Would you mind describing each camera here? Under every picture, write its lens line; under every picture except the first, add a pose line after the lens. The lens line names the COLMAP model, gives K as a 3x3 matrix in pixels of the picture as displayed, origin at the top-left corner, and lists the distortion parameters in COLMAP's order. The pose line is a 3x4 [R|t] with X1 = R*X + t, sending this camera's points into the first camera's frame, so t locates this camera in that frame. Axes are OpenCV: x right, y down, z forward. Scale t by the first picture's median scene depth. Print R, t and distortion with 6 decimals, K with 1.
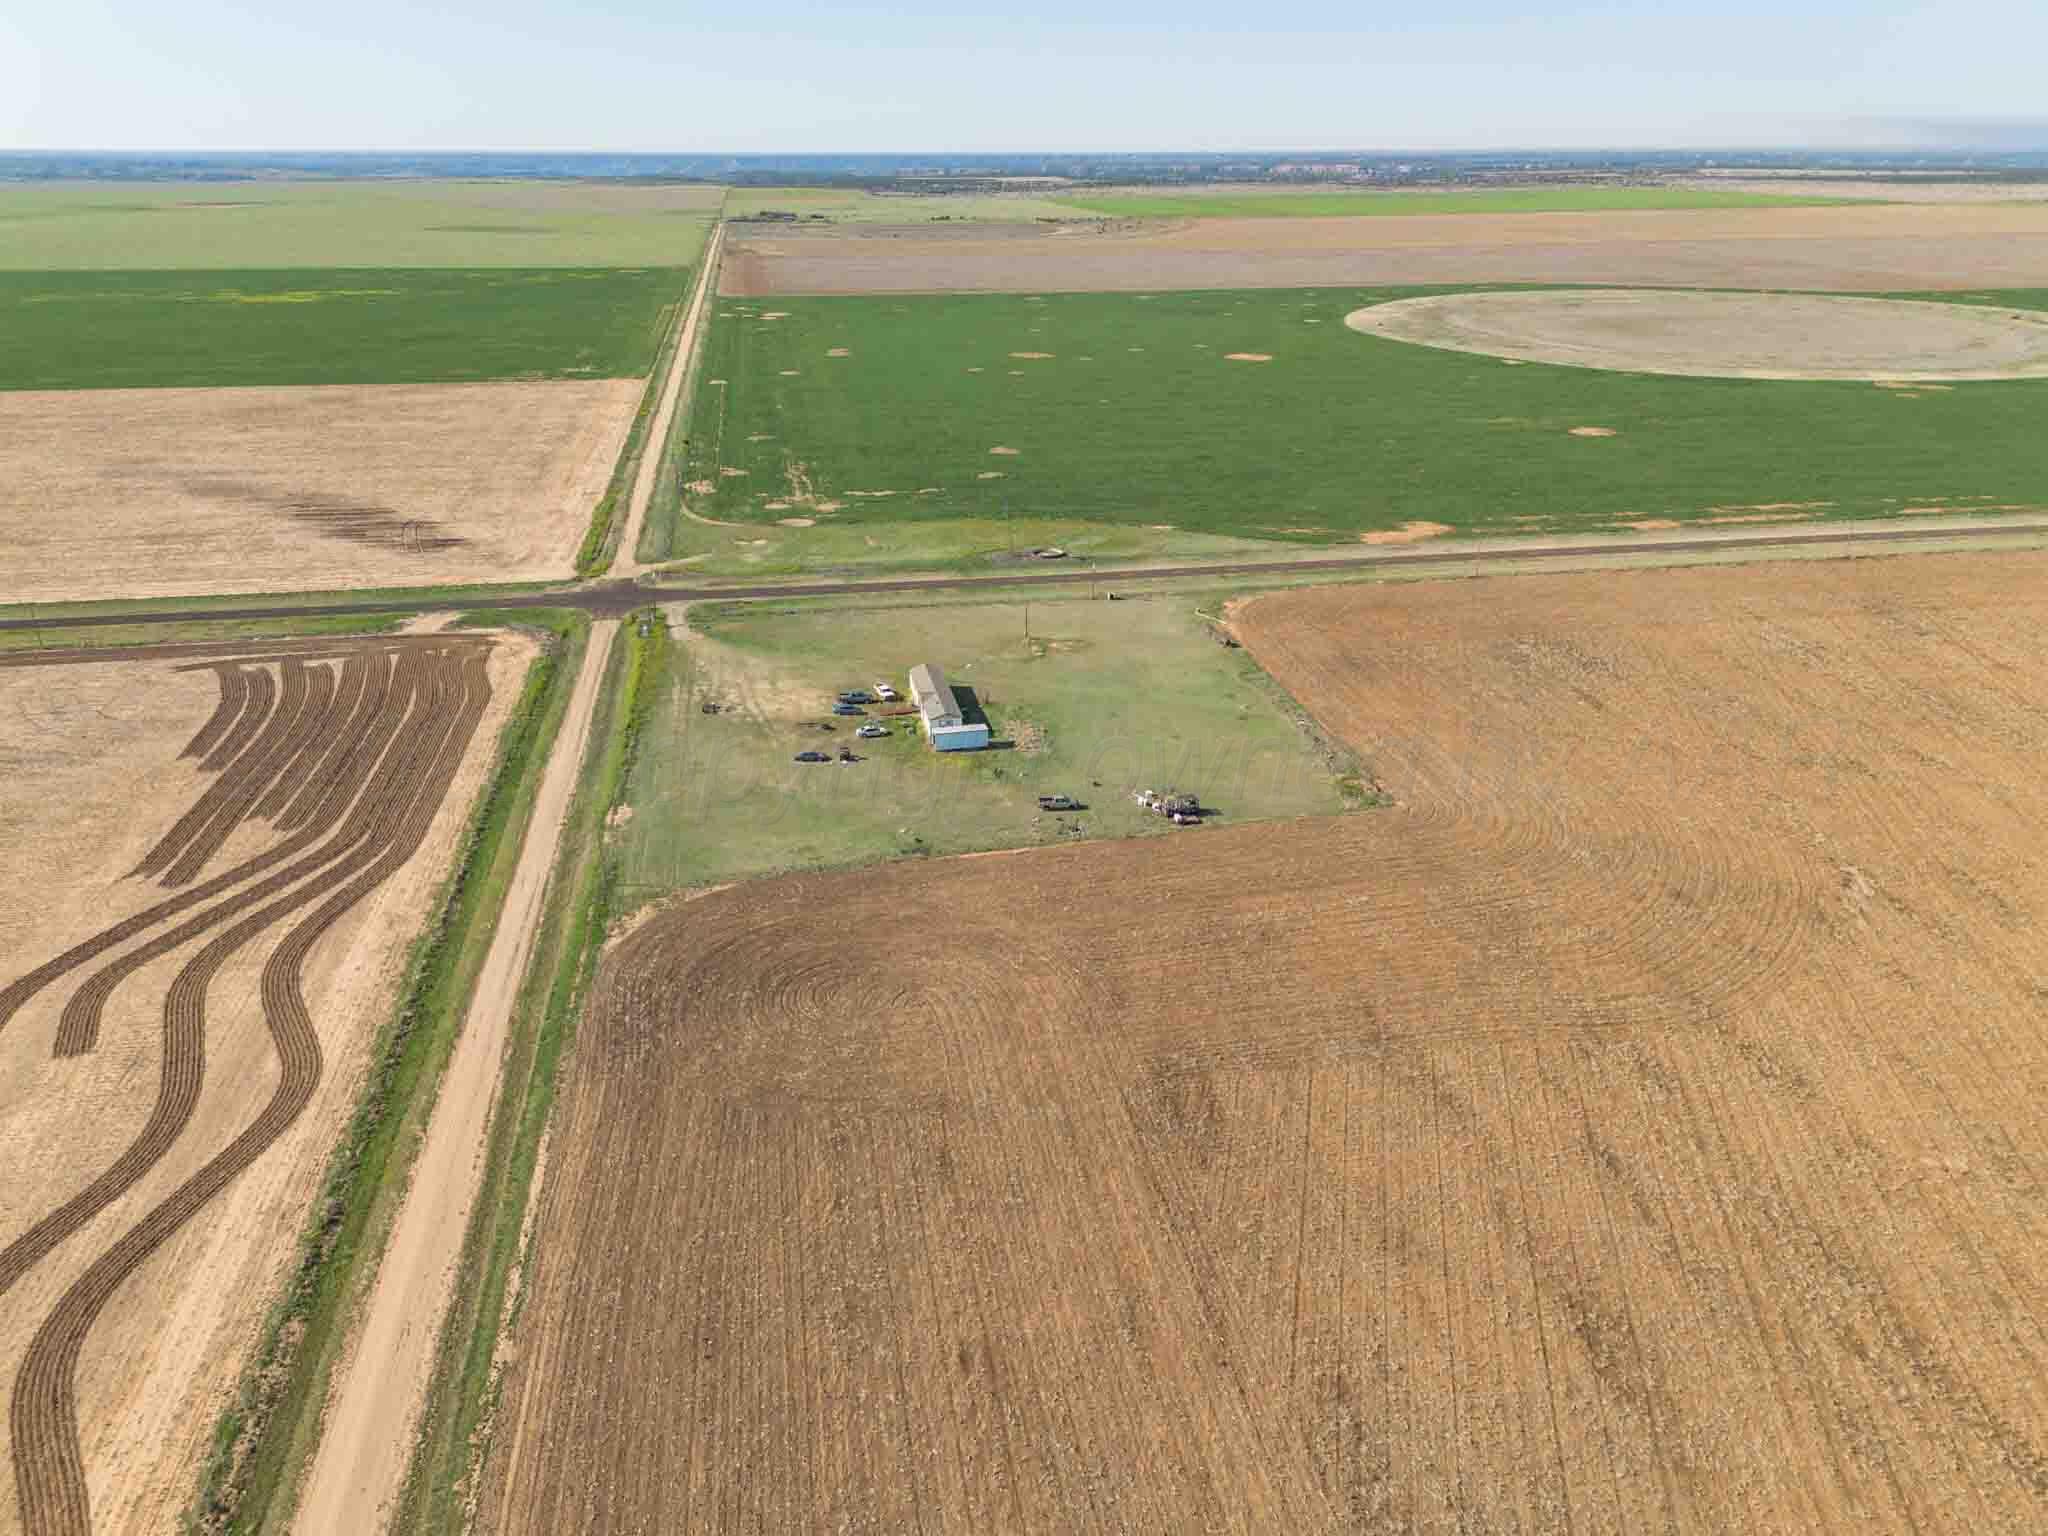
lens RADIAL K [[1452.4, 0, 1041.1], [0, 1452.4, 762.5], [0, 0, 1]] dist [0.052172, -0.052580]
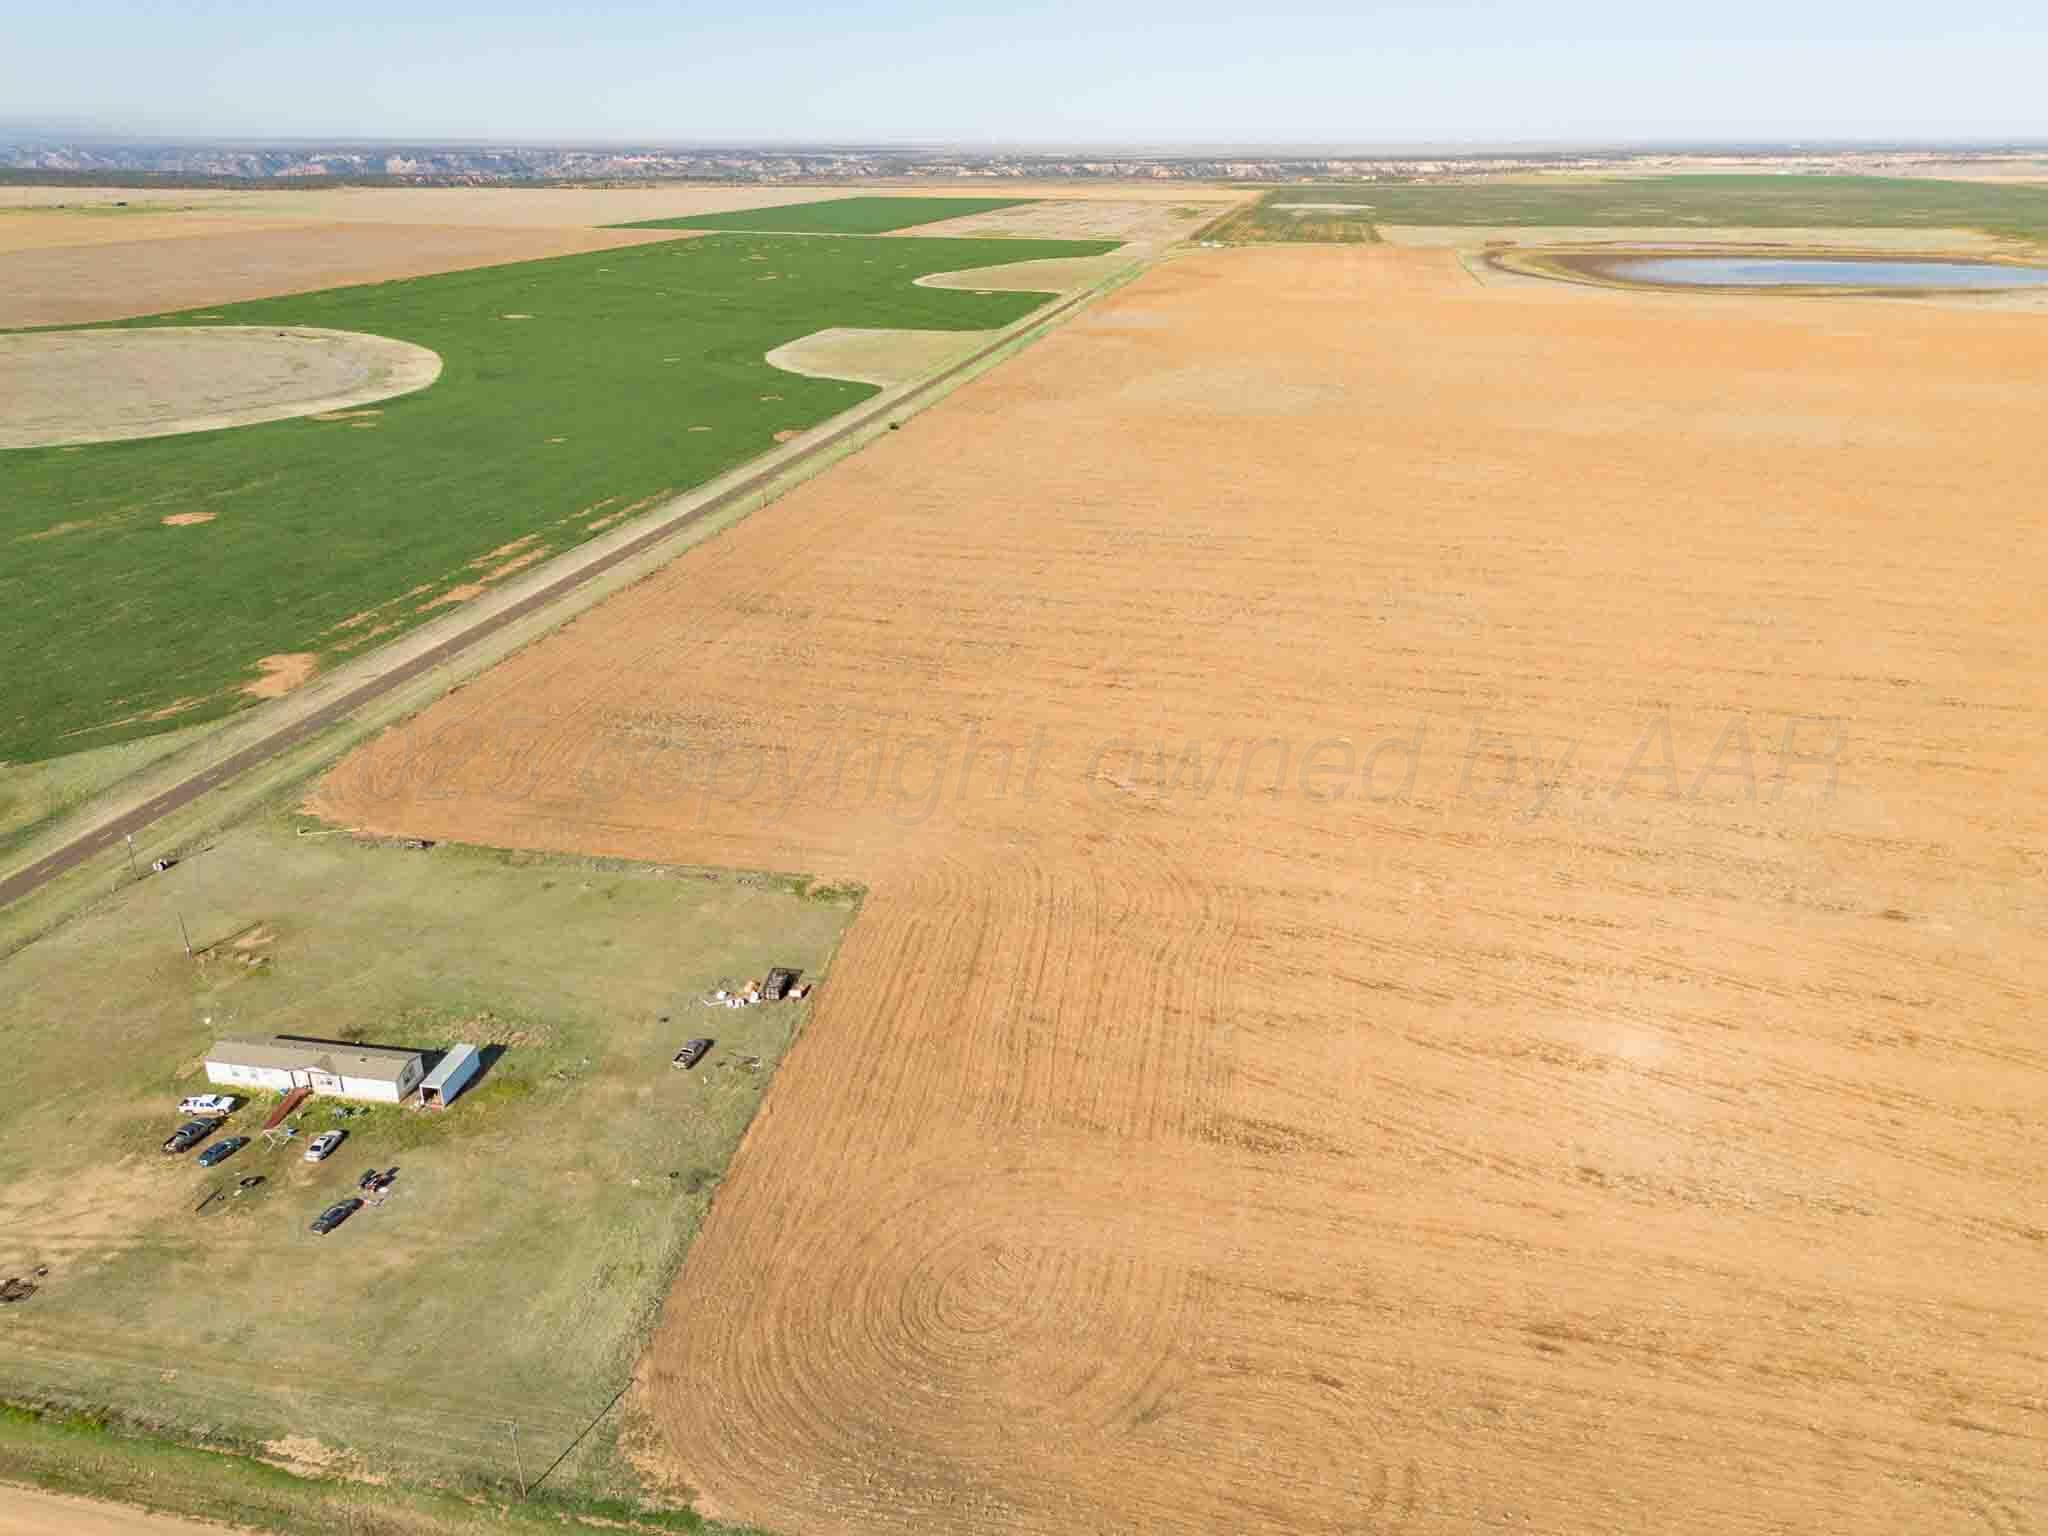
lens RADIAL K [[1452.4, 0, 1041.1], [0, 1452.4, 762.5], [0, 0, 1]] dist [0.052172, -0.052580]
pose [[0.369829, -0.364880, 0.854453, -0.546294], [0.360720, 0.903903, 0.229868, -0.234616], [-0.856217, 0.223207, 0.465909, 0.351427]]
